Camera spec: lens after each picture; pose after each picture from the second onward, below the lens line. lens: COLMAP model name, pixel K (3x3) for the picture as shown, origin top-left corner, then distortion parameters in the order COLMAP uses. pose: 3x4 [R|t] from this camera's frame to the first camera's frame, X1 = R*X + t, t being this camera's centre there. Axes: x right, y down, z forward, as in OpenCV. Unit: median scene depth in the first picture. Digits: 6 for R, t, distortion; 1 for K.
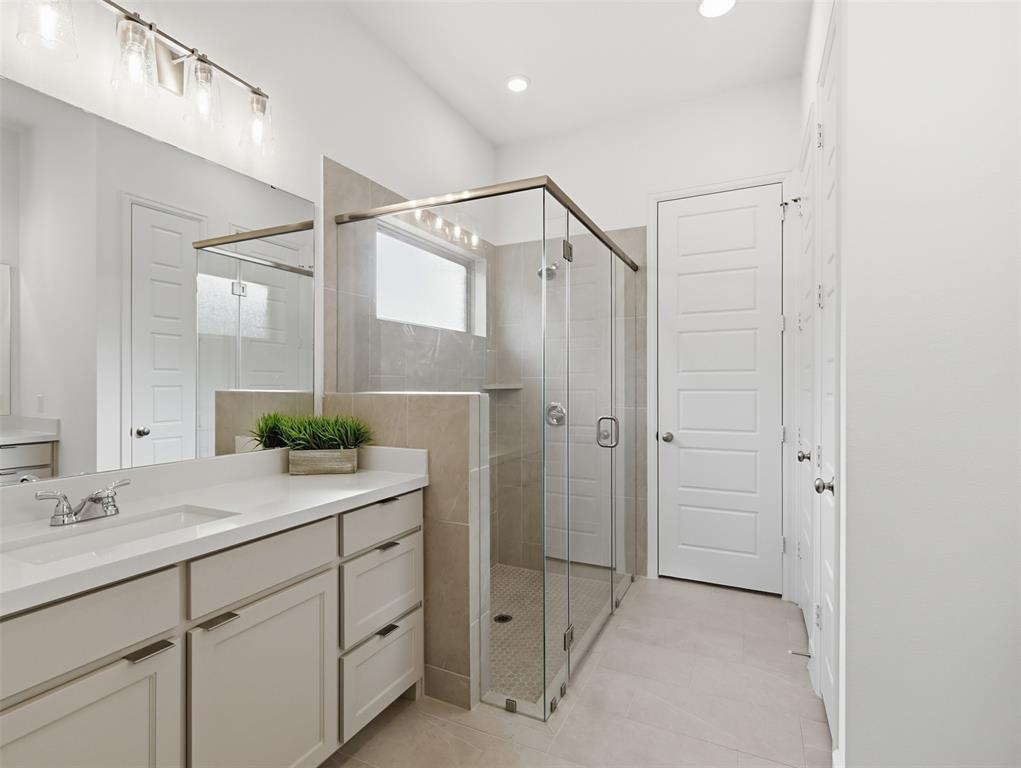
lens RADIAL K [[505.4, 0, 512.5], [0, 505.4, 385.4], [0, 0, 1]] dist [0.003726, 0.000895]
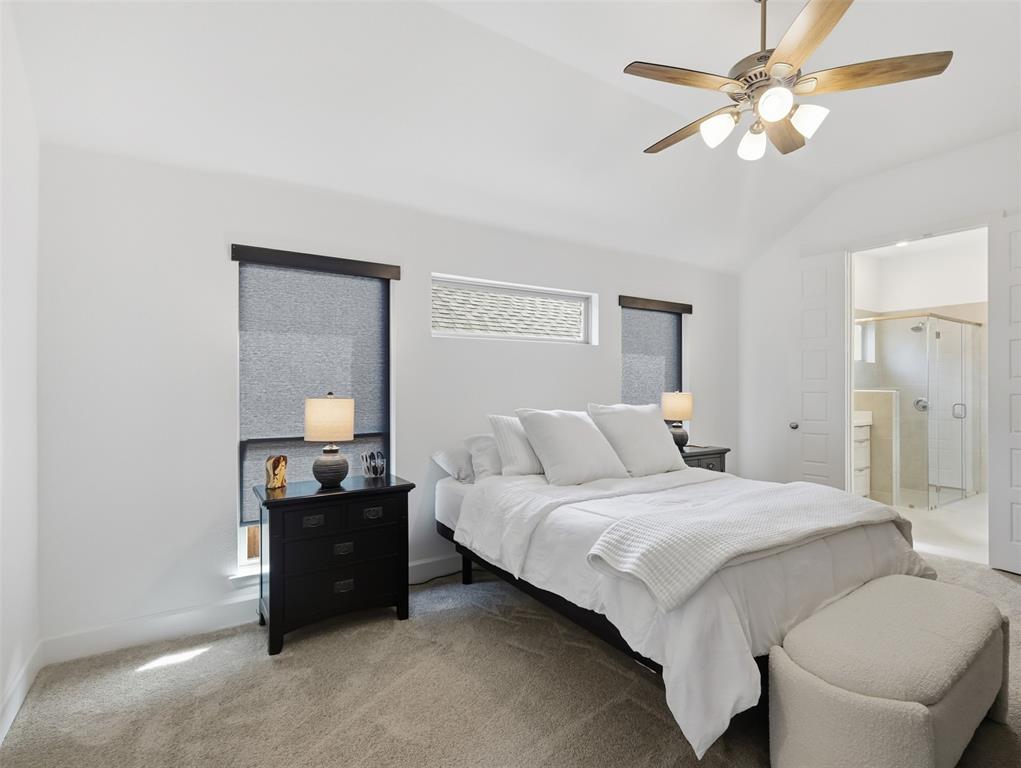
lens RADIAL K [[505.4, 0, 513.4], [0, 505.4, 387.3], [0, 0, 1]] dist [0.003726, 0.000895]
pose [[0.858147, 0.001255, -0.513403, -0.299432], [-0.003411, 0.999989, -0.003258, 0.009179], [0.513393, 0.004547, 0.858141, -1.646784]]
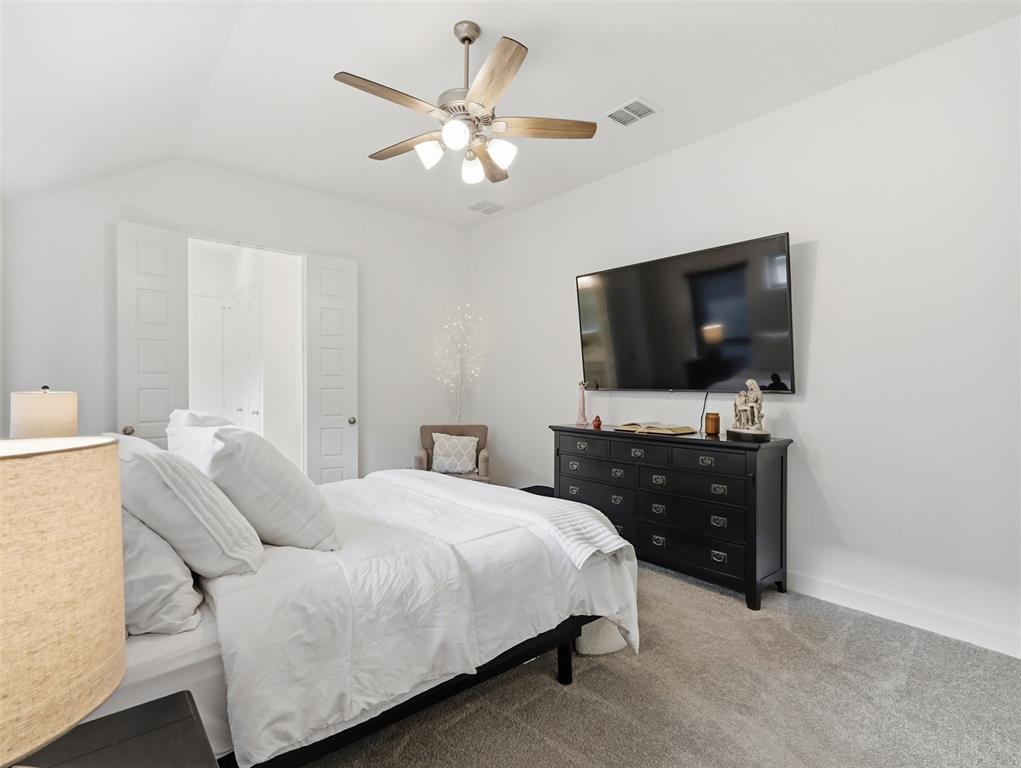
lens RADIAL K [[505.4, 0, 510.7], [0, 505.4, 391.4], [0, 0, 1]] dist [0.003726, 0.000895]
pose [[0.405804, -0.009084, 0.913915, -1.117203], [-0.003613, 0.999927, 0.011544, 0.006529], [-0.913953, -0.007986, 0.405741, -1.234055]]
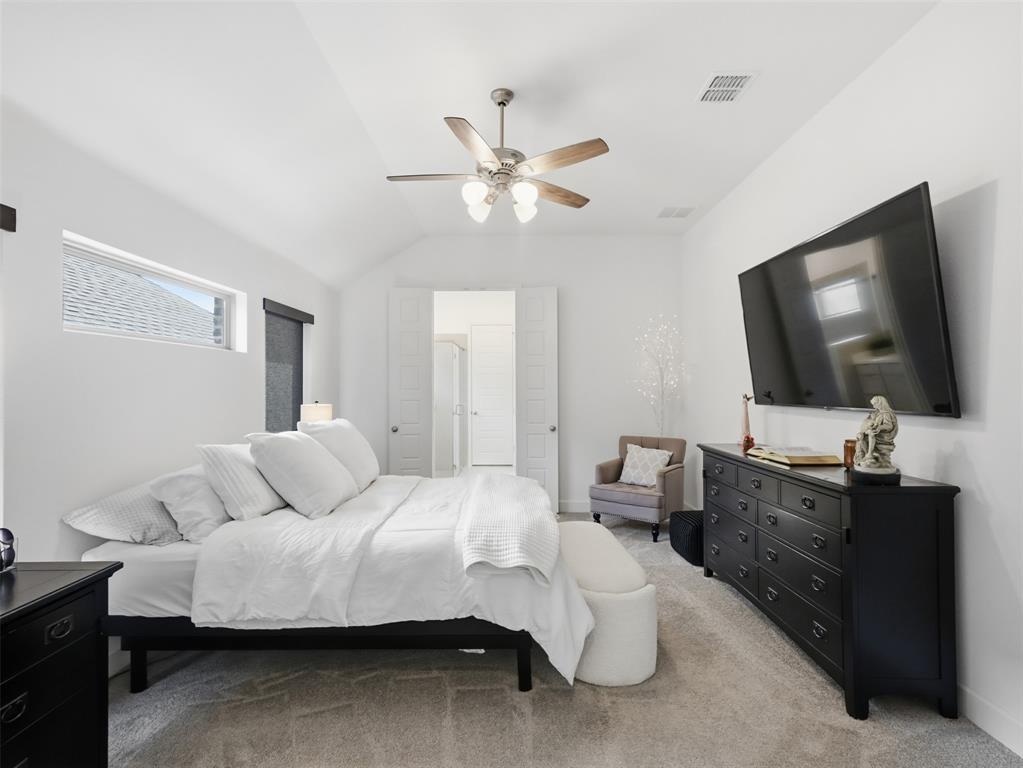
lens RADIAL K [[506.4, 0, 516.3], [0, 506.4, 384.9], [0, 0, 1]] dist [0.003726, 0.000895]
pose [[0.896668, -0.000089, 0.442704, -0.773740], [0.005005, 0.999938, -0.009937, -0.020238], [-0.442676, 0.011126, 0.896613, -1.701948]]
